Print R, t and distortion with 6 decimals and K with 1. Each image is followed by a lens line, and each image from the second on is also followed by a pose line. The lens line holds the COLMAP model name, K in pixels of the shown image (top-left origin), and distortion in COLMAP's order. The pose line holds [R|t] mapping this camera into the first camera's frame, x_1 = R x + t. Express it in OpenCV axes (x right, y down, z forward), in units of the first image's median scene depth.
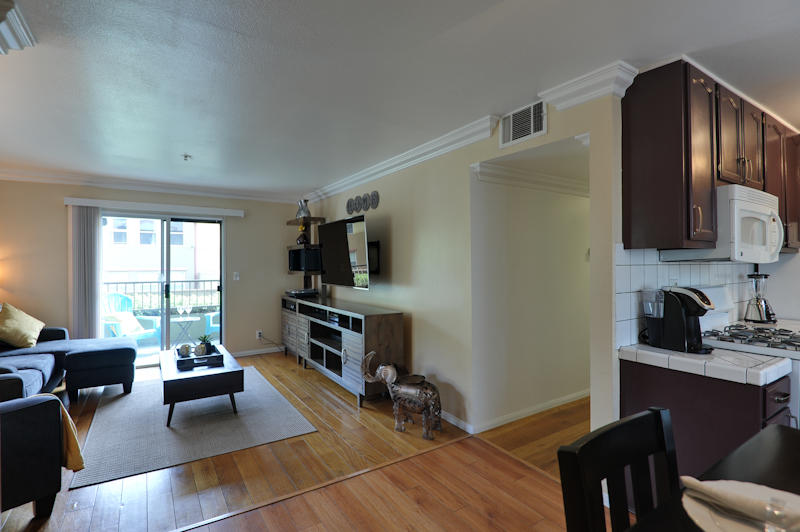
lens RADIAL K [[387.2, 0, 400.0], [0, 387.2, 266.0], [0, 0, 1]] dist [-0.016321, -0.000412]
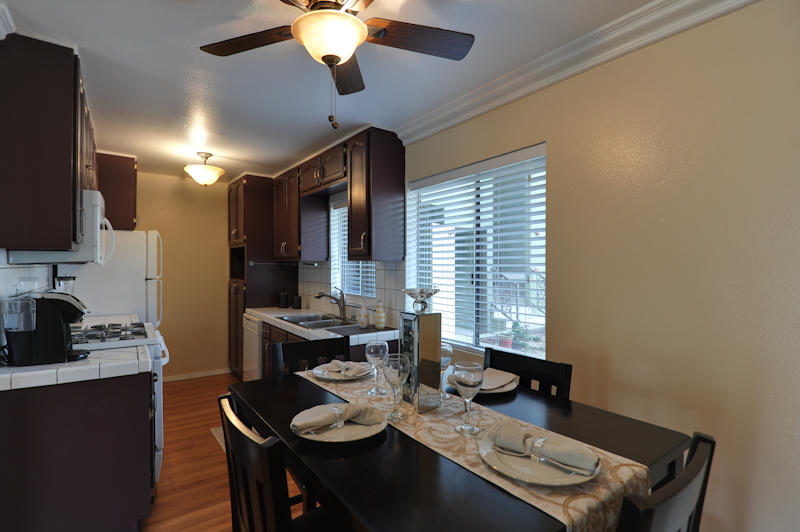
lens RADIAL K [[387.2, 0, 400.0], [0, 387.2, 266.0], [0, 0, 1]] dist [-0.016321, -0.000412]
pose [[-0.061781, 0.002307, 0.998087, -0.304619], [0.001801, 0.999996, -0.002200, -0.006549], [-0.998088, 0.001662, -0.061785, 0.322237]]
